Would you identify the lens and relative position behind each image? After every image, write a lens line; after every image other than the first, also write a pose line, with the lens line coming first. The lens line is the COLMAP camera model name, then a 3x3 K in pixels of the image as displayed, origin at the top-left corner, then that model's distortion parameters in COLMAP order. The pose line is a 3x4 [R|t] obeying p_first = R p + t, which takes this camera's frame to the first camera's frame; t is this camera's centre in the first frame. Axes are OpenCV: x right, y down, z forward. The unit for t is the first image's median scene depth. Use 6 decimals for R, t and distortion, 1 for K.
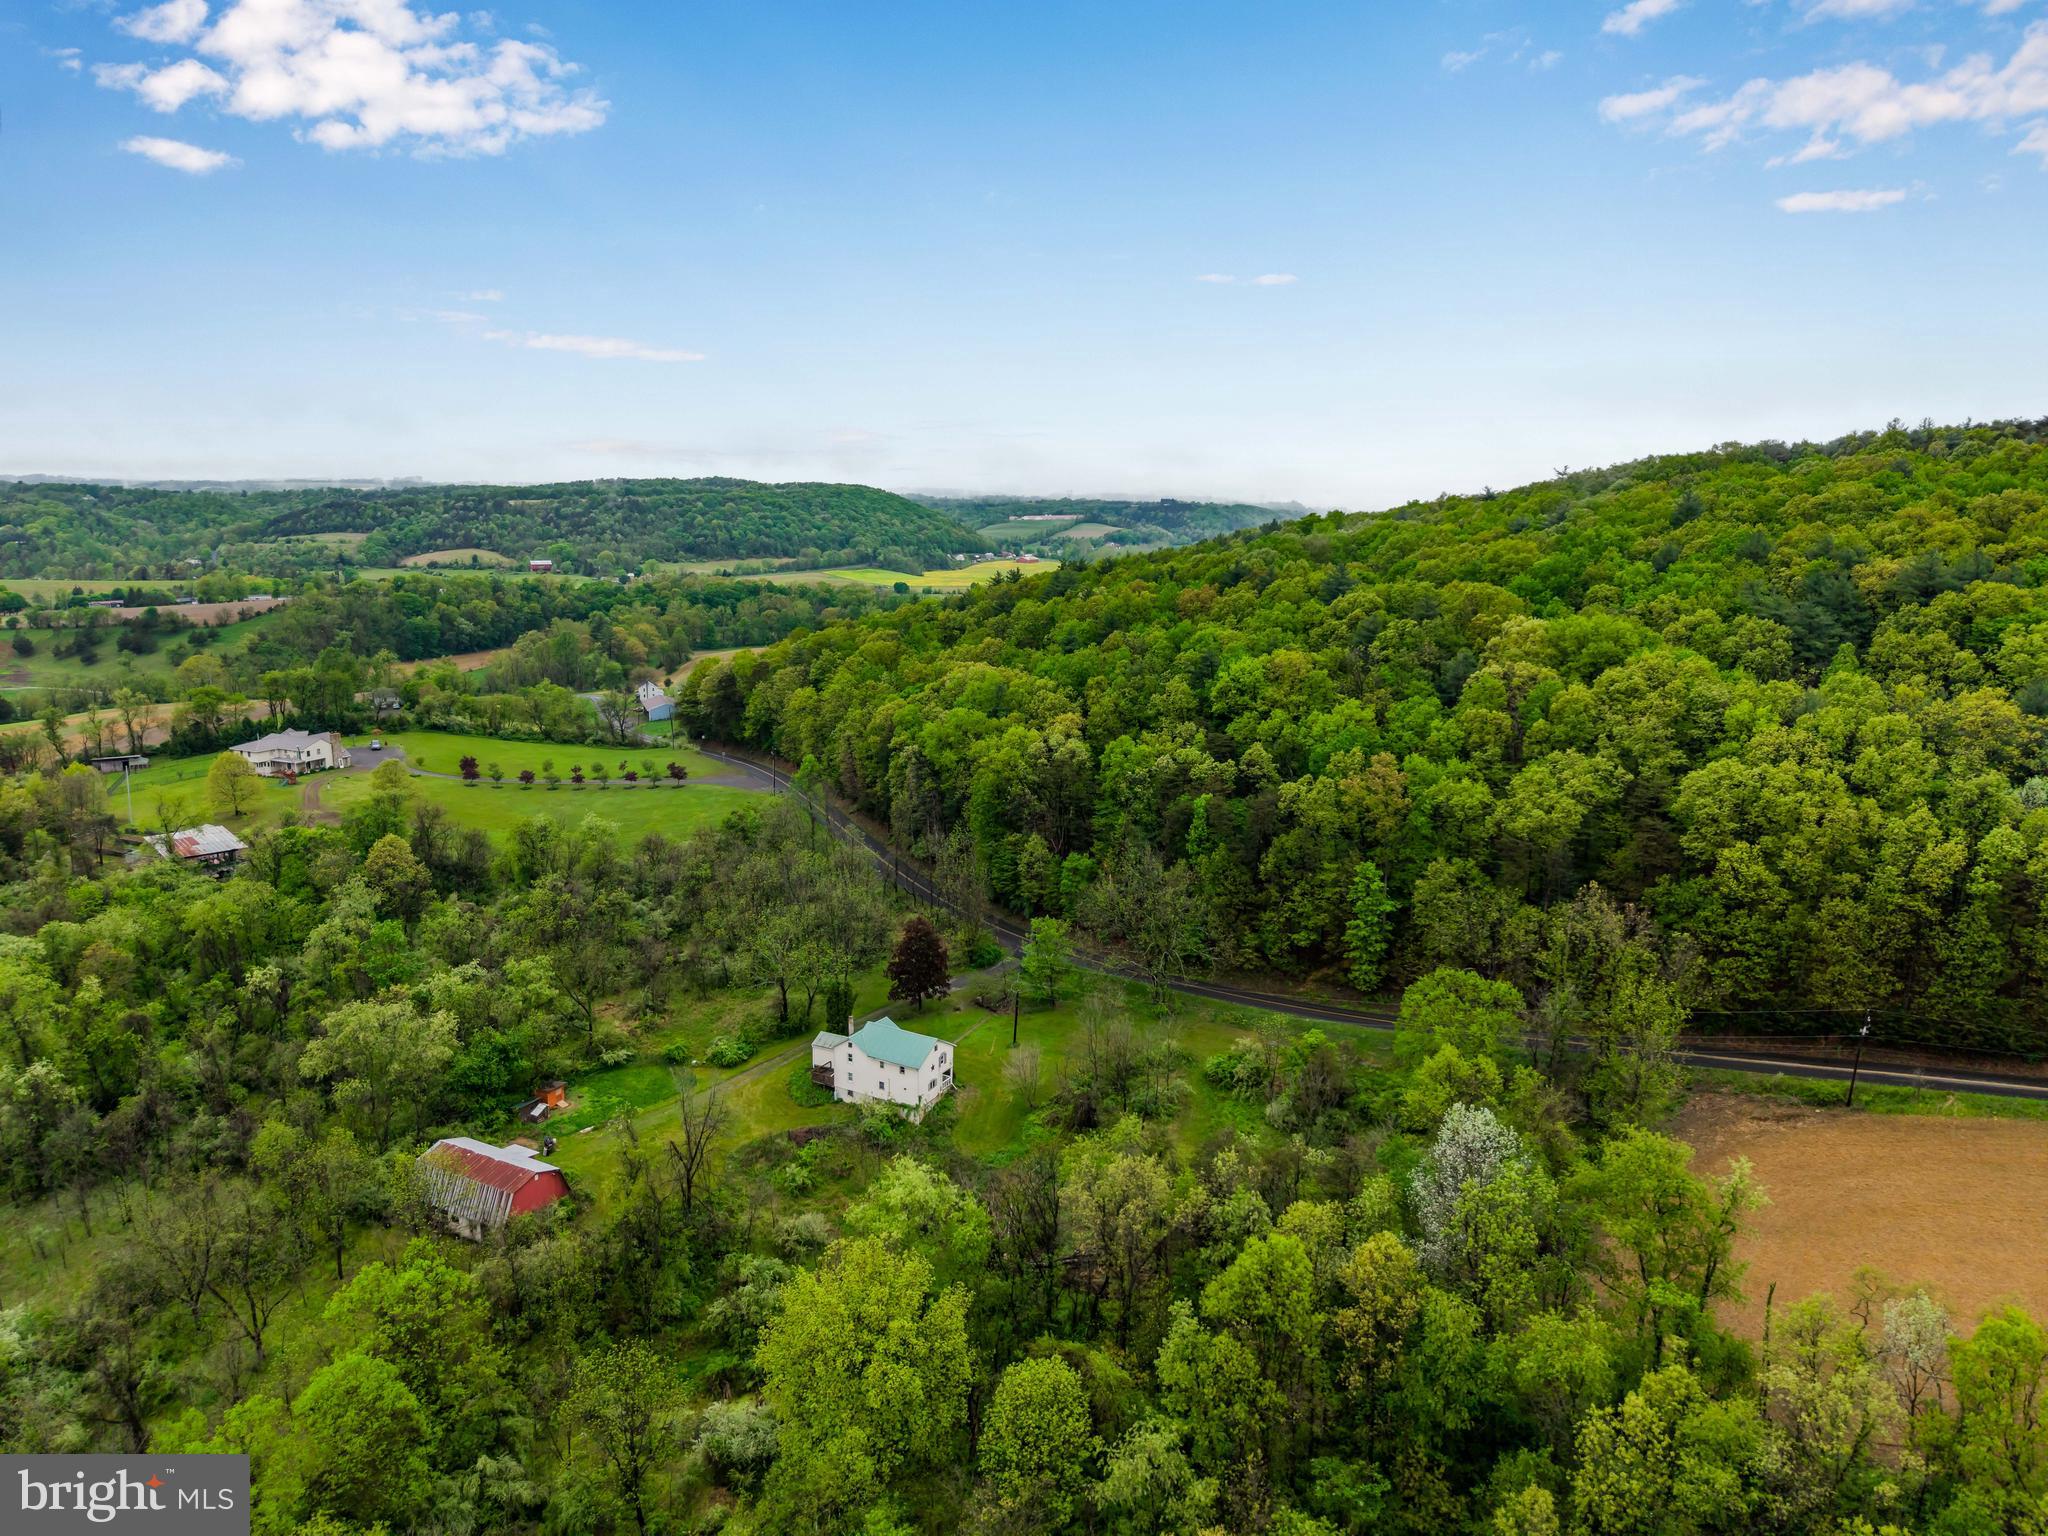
lens RADIAL K [[1446.1, 0, 1014.9], [0, 1446.1, 776.5], [0, 0, 1]] dist [0.034130, -0.011829]
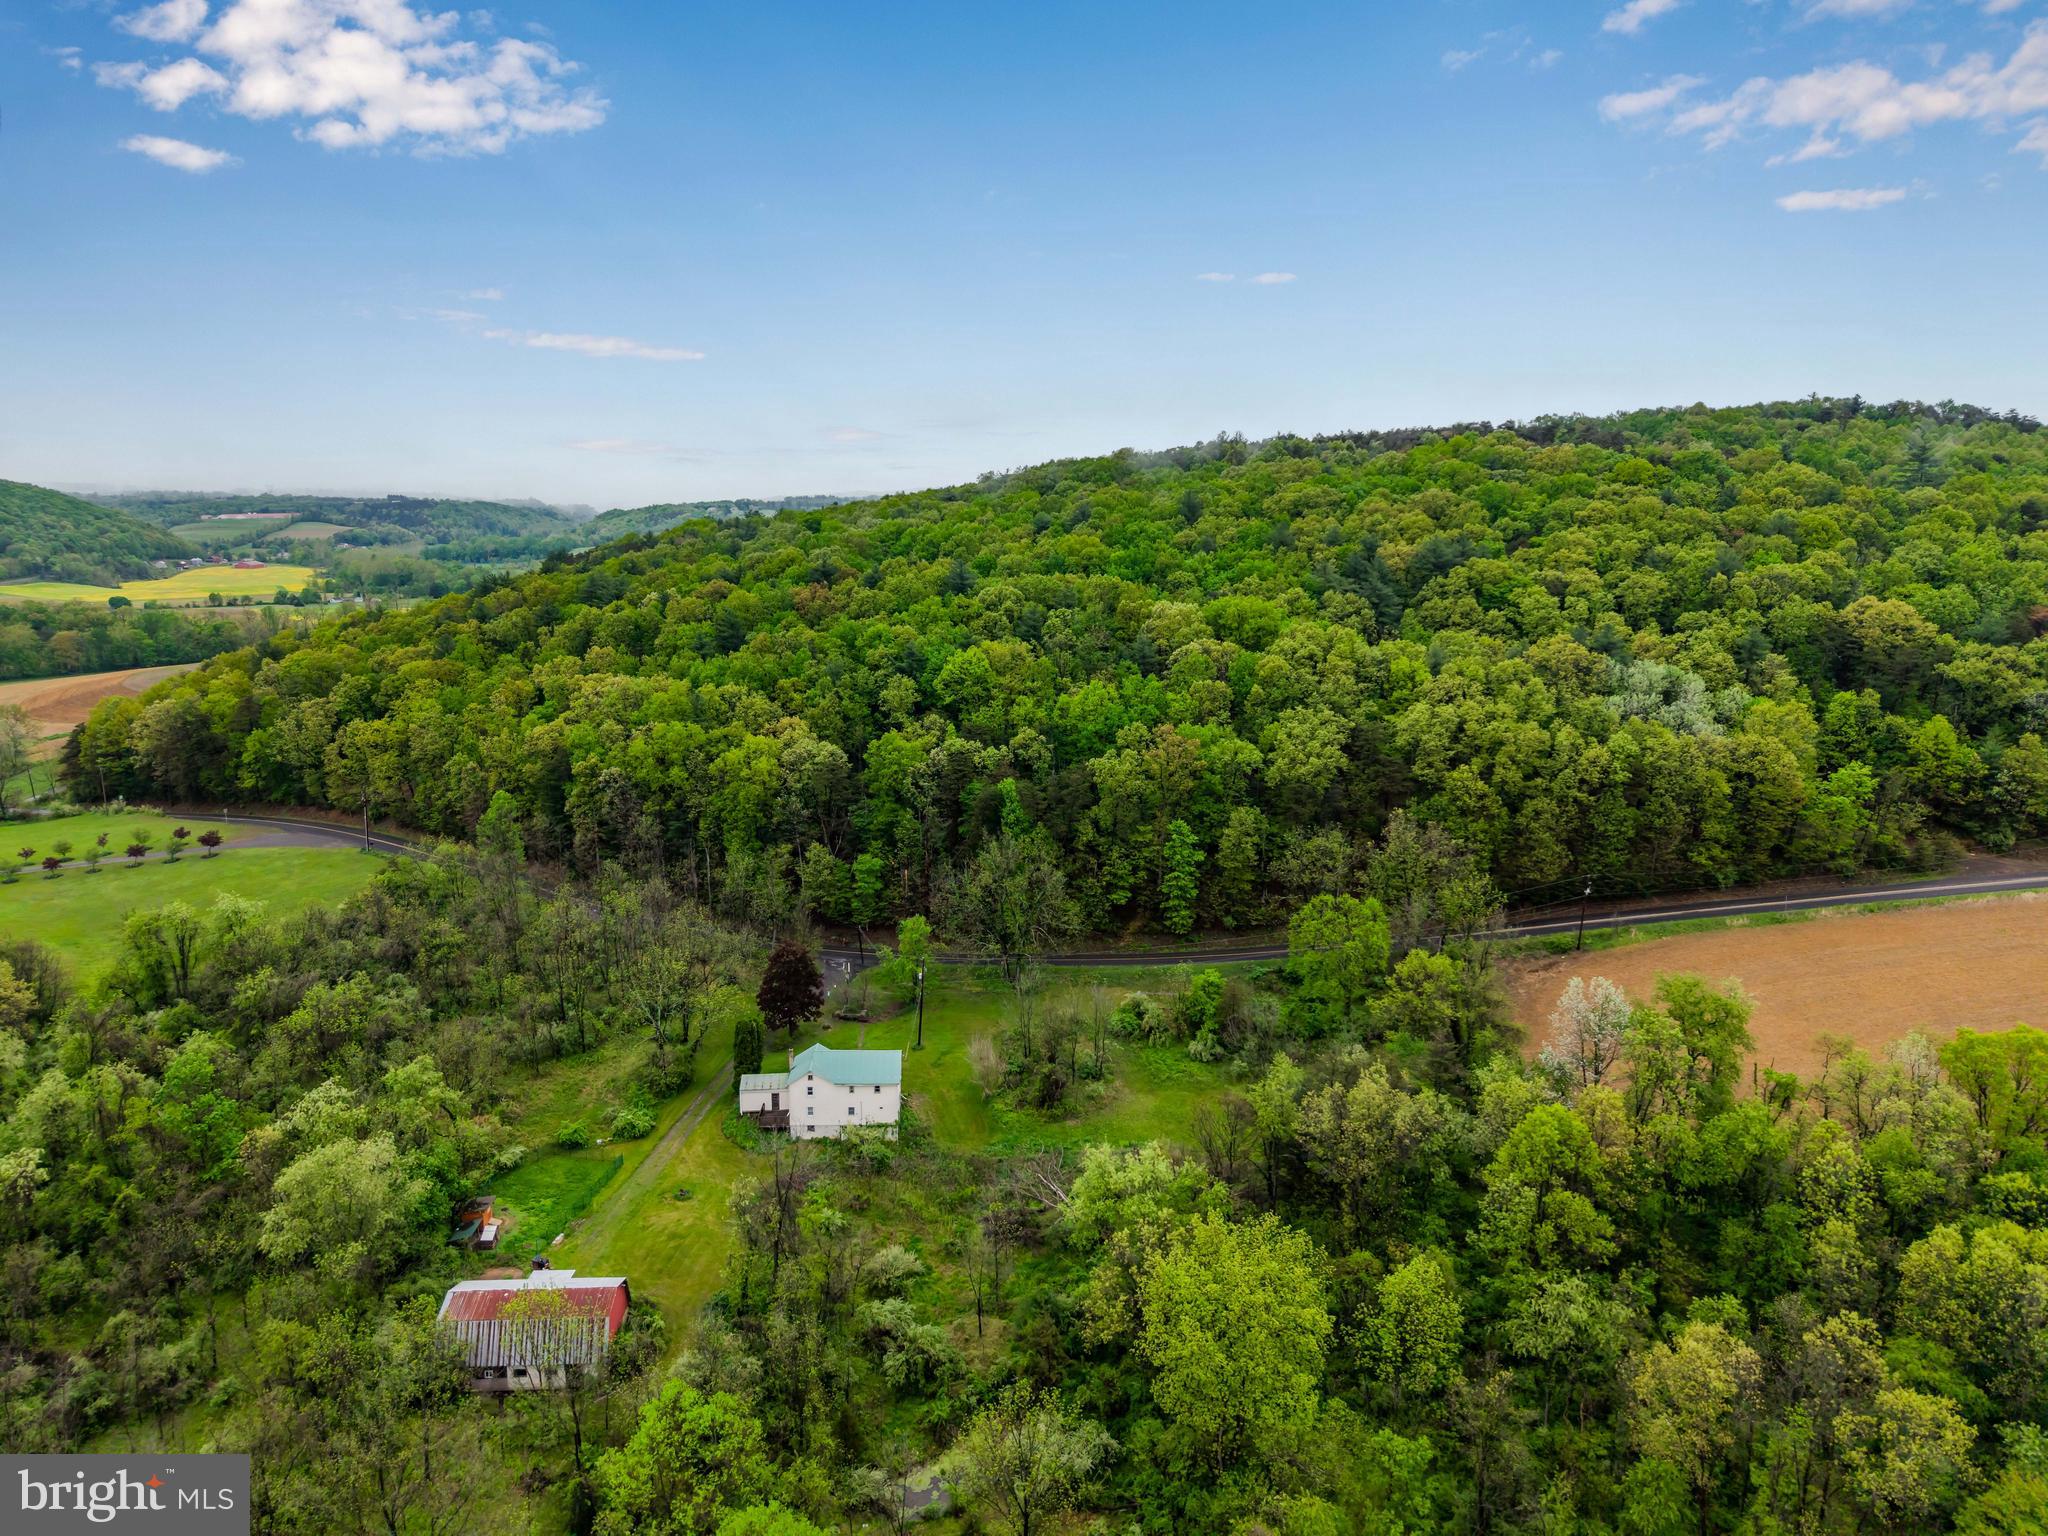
lens RADIAL K [[1446.1, 0, 1012.5], [0, 1446.1, 753.5], [0, 0, 1]] dist [0.034130, -0.011829]
pose [[0.845535, -0.100895, 0.524301, -0.436088], [0.106905, 0.994090, 0.018894, -0.027147], [-0.523108, 0.040075, 0.851323, 0.101103]]
